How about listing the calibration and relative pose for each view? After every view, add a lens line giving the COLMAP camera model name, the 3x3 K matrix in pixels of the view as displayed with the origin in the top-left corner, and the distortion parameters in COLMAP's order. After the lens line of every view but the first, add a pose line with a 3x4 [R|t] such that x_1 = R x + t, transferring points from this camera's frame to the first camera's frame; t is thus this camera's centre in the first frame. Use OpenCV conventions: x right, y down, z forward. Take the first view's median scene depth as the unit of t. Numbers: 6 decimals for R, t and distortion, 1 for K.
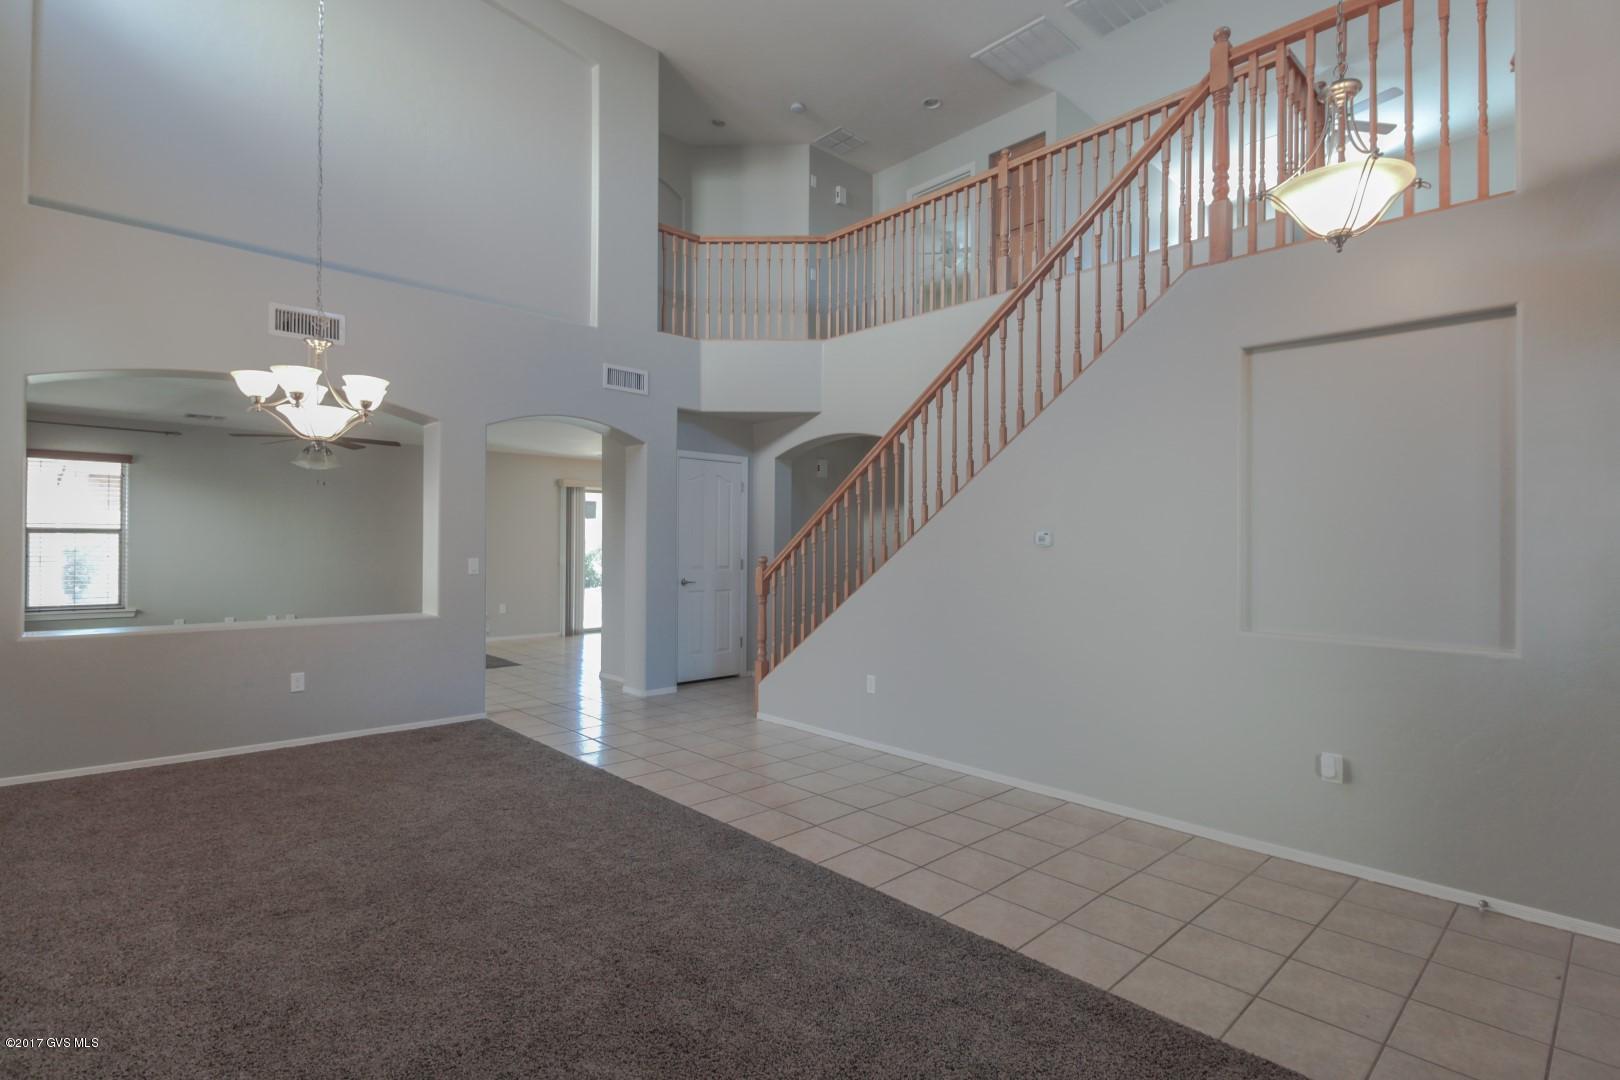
lens RADIAL K [[778.4, 0, 804.5], [0, 778.4, 541.4], [0, 0, 1]] dist [0.023608, -0.000069]
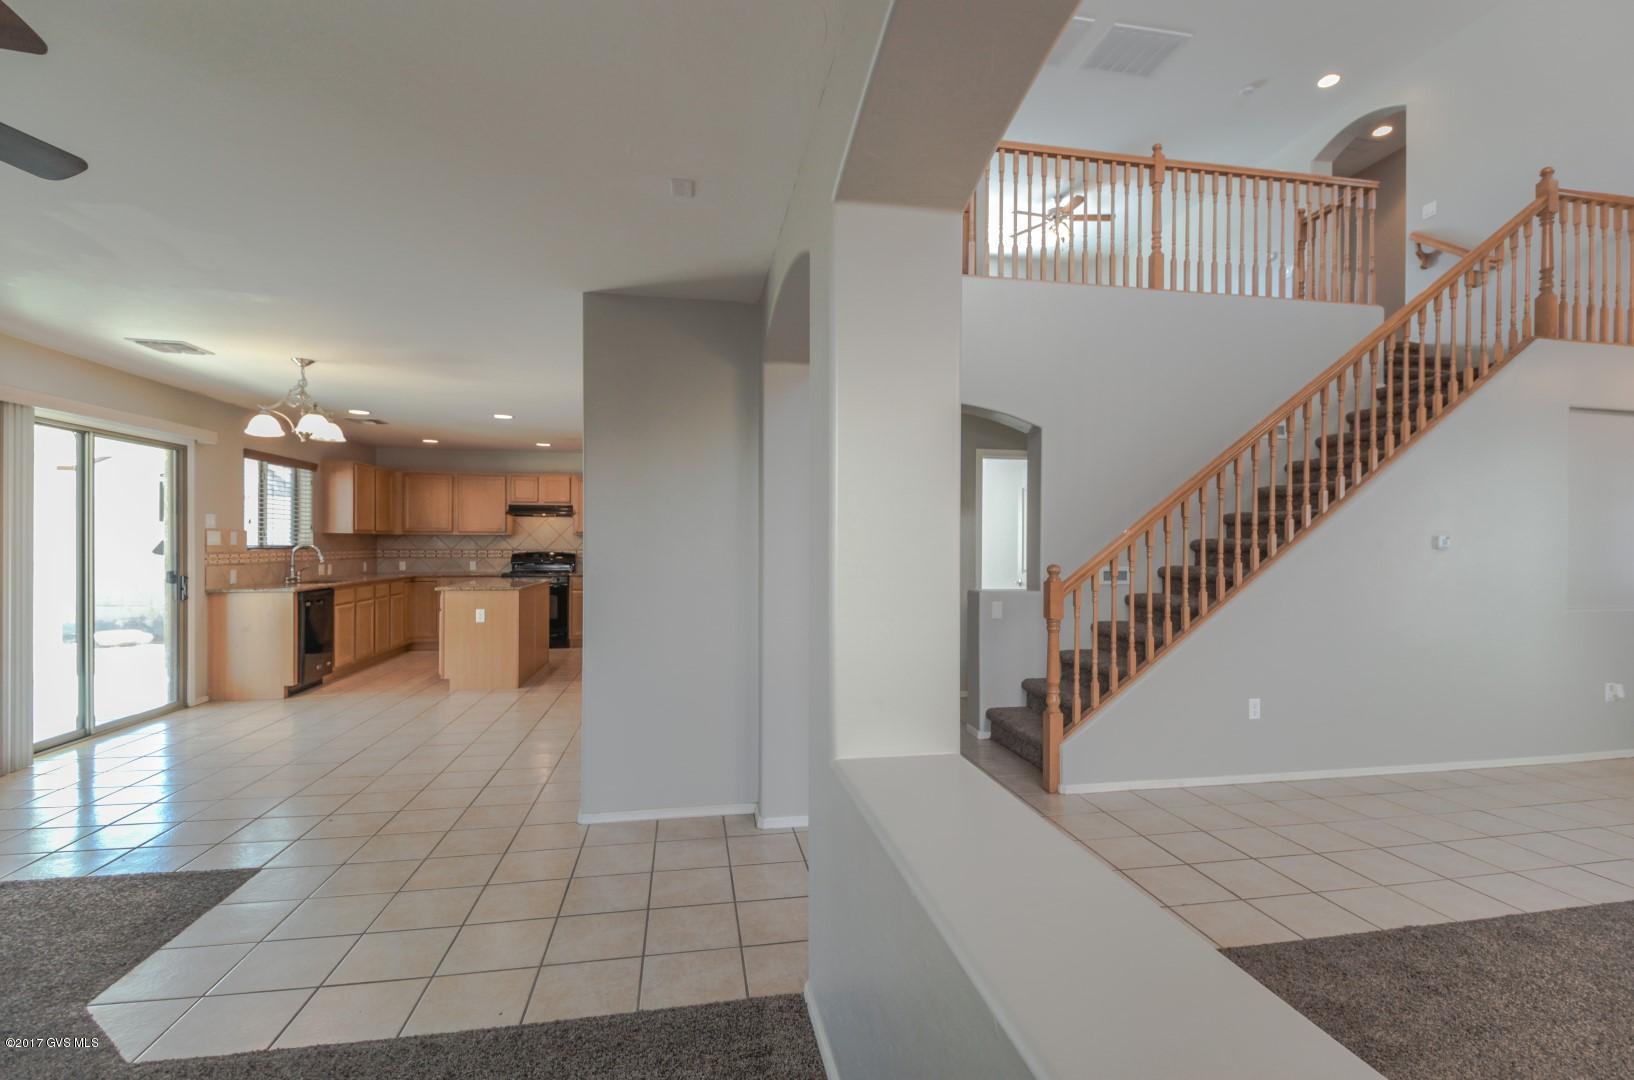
lens RADIAL K [[787.3, 0, 820.2], [0, 787.3, 525.7], [0, 0, 1]] dist [-0.002128, -0.000627]
pose [[0.533156, 0.011595, 0.845937, -0.773925], [-0.006273, 0.999933, -0.009752, -0.005171], [-0.845994, -0.000107, 0.533193, 0.805609]]
